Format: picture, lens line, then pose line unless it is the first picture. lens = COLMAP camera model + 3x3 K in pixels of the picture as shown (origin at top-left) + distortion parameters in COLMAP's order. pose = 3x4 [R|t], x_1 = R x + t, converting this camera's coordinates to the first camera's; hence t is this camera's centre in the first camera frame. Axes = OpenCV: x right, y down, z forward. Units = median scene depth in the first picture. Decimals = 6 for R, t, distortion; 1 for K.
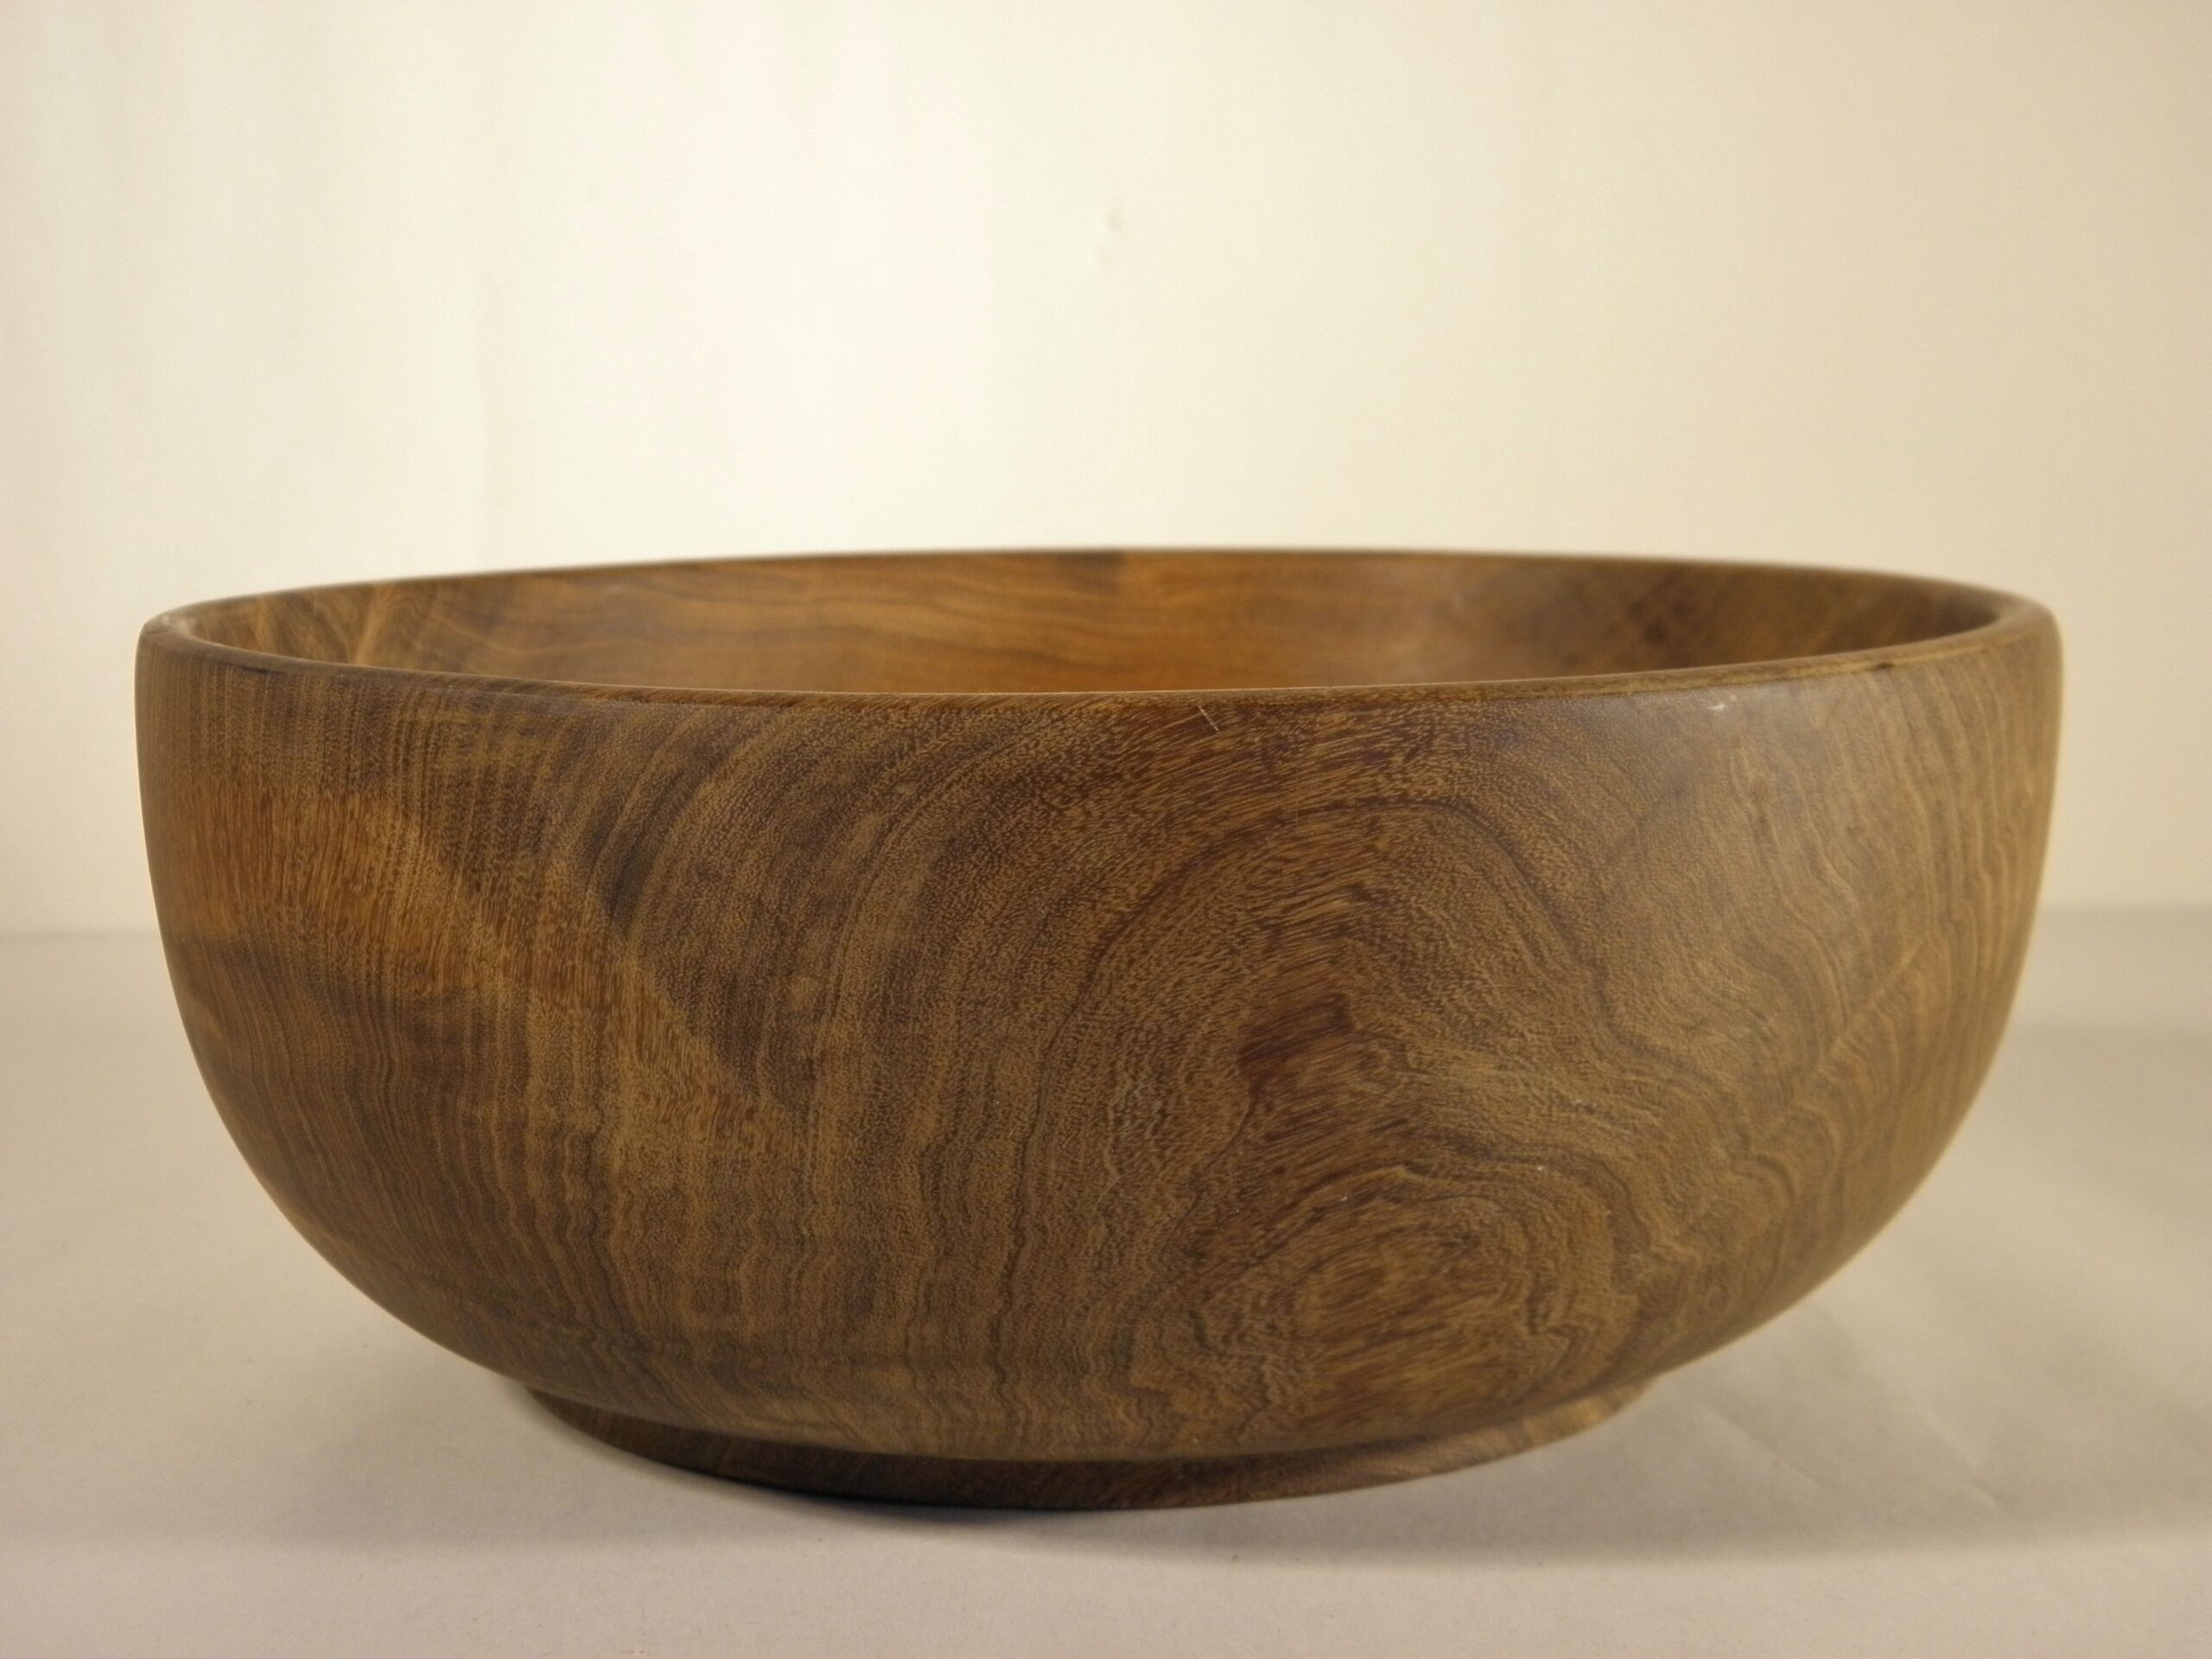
lens RADIAL K [[3555.7, 0, 1102.3], [0, 3555.7, 879.6], [0, 0, 1]] dist [0.231830, 0.025006]
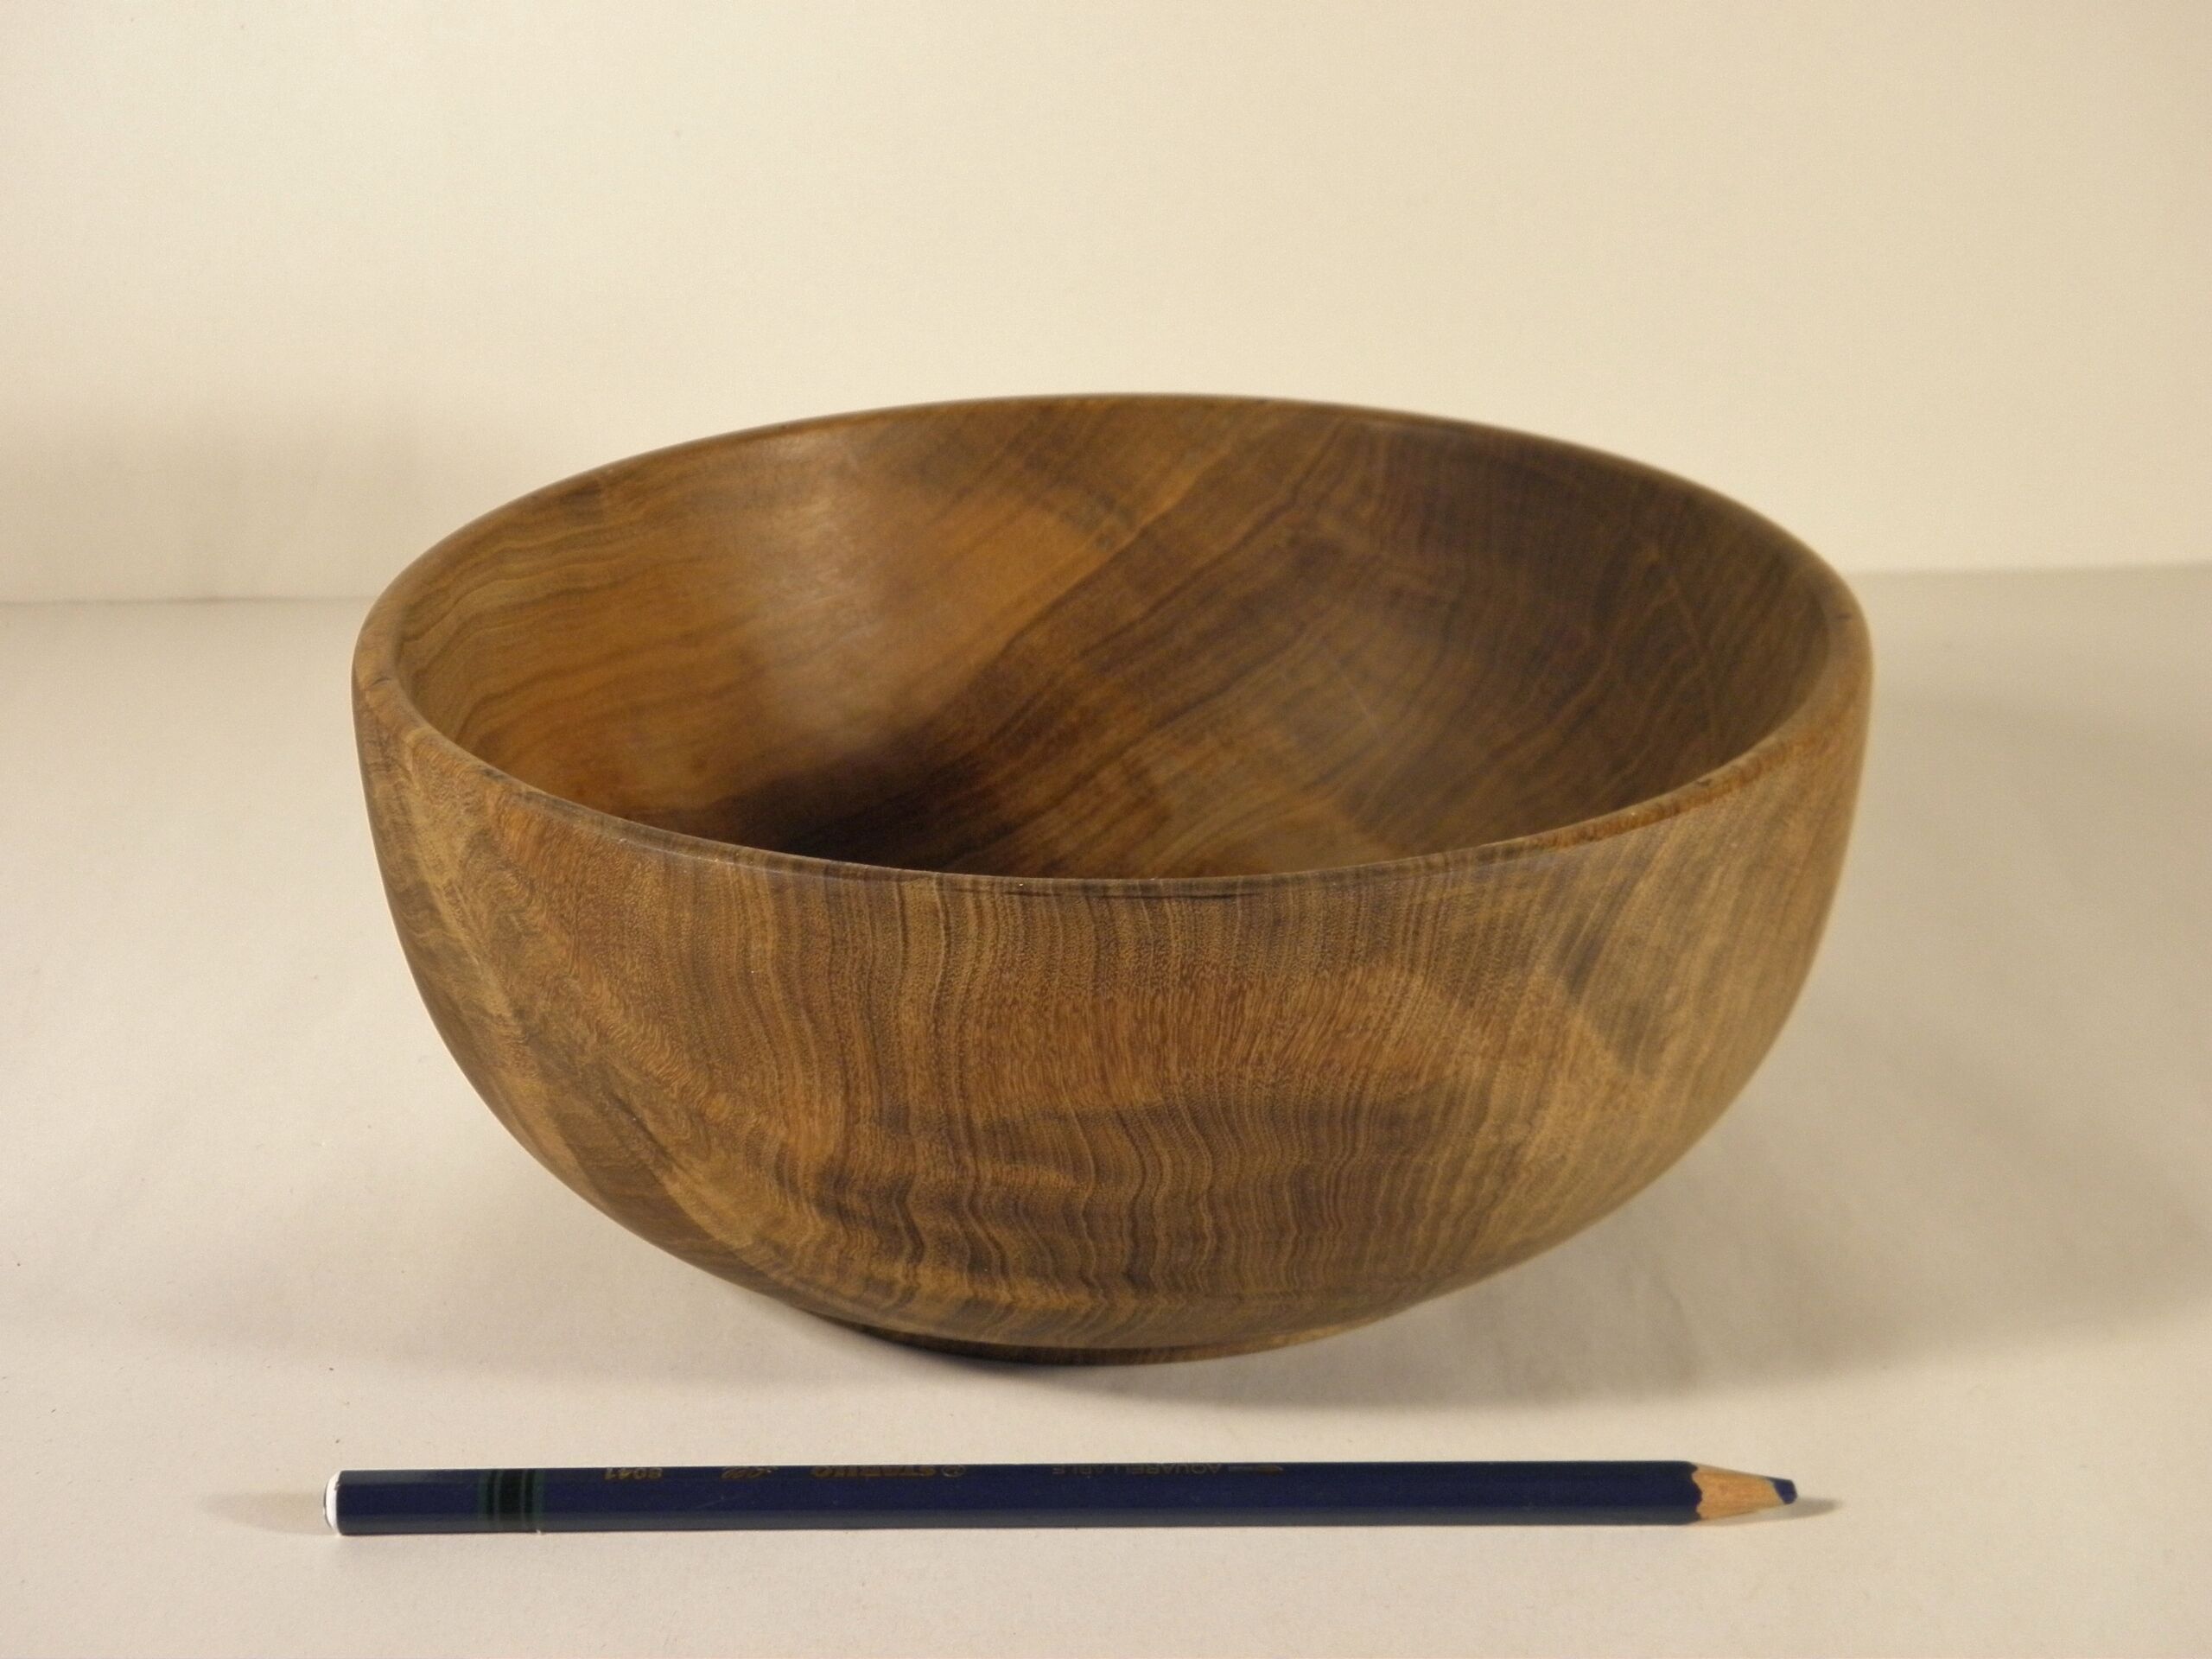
lens RADIAL K [[3955.5, 0, 1106.0], [0, 3955.5, 829.5], [0, 0, 1]] dist [0.069287, 0.210241]
pose [[0.542024, -0.315485, 0.778897, -1.372584], [0.122781, 0.946641, 0.297986, -0.514460], [-0.831345, -0.065882, 0.551837, 0.300704]]
